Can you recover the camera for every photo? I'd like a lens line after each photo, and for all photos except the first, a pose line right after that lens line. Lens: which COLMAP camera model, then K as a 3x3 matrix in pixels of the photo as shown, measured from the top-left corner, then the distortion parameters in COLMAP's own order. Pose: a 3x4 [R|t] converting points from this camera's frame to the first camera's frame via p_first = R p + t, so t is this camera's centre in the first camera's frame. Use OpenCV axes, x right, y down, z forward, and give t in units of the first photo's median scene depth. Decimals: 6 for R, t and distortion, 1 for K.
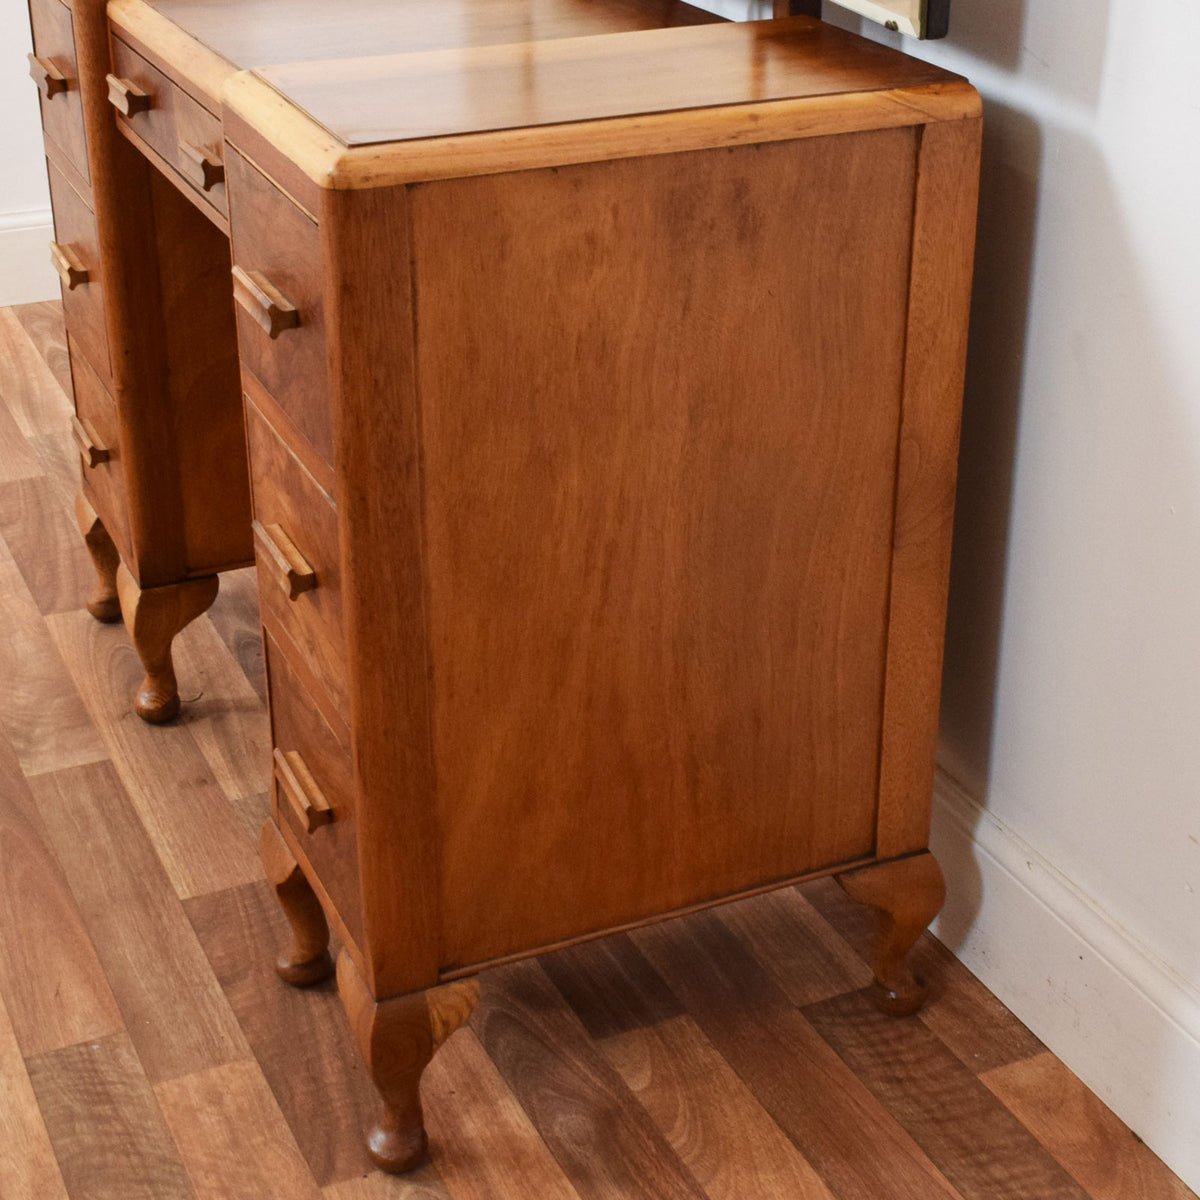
lens RADIAL K [[2122.1, 0, 641.4], [0, 2122.1, 555.4], [0, 0, 1]] dist [0.008212, -0.018344]
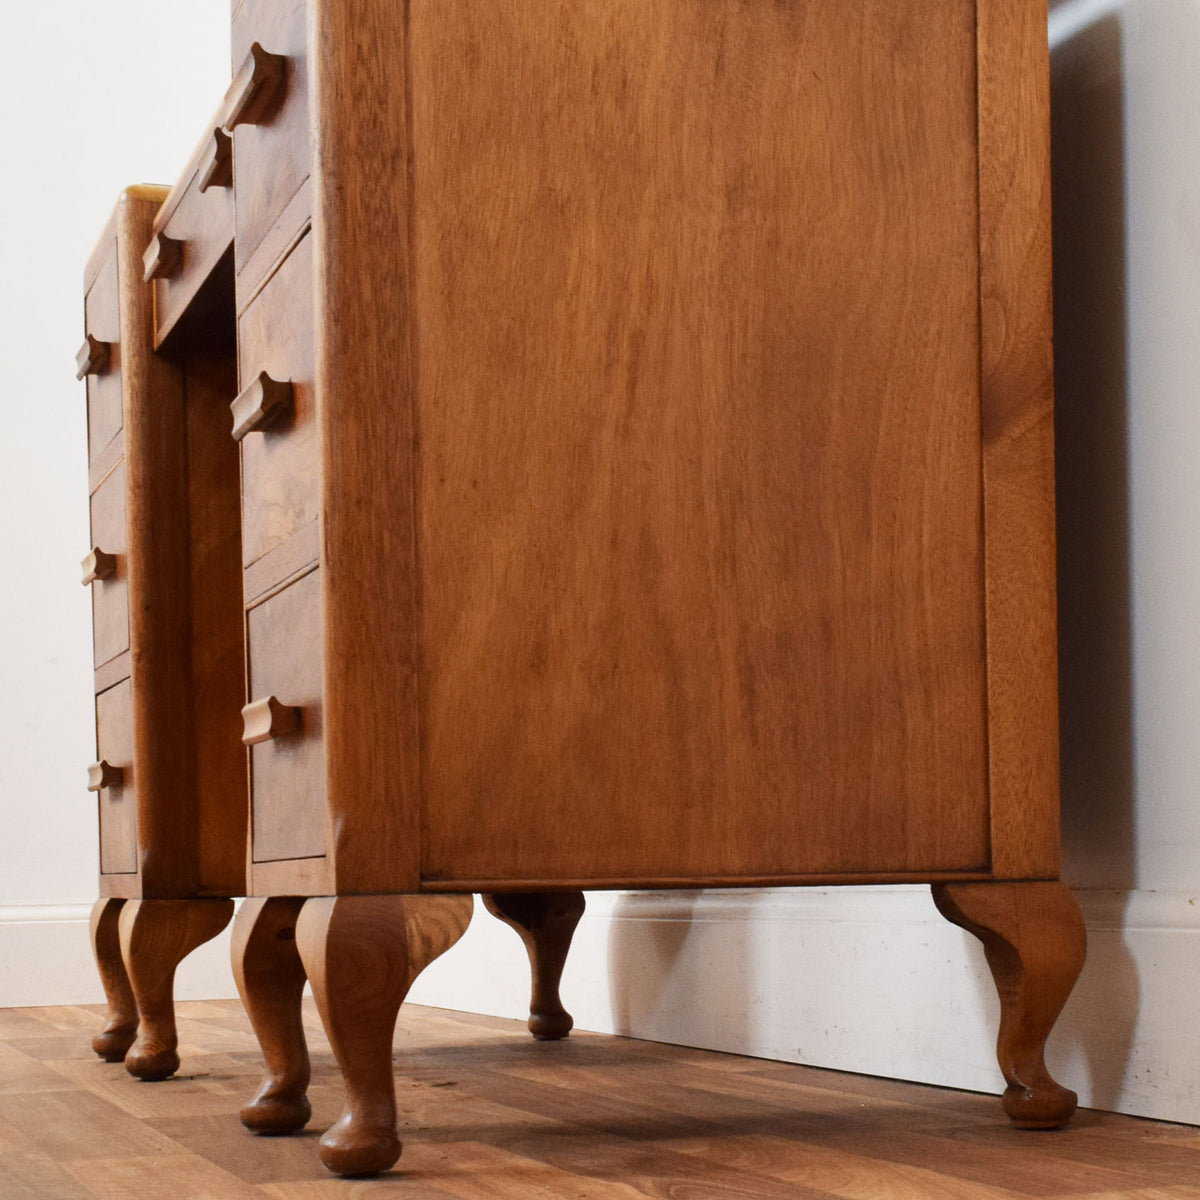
lens RADIAL K [[2219.0, 0, 600.0], [0, 2219.0, 600.0], [0, 0, 1]] dist [-0.009417, -0.036180]
pose [[0.997038, -0.022949, -0.073413, 0.032067], [-0.008517, 0.915644, -0.401901, 0.429714], [0.076443, 0.401335, 0.912736, 0.222978]]
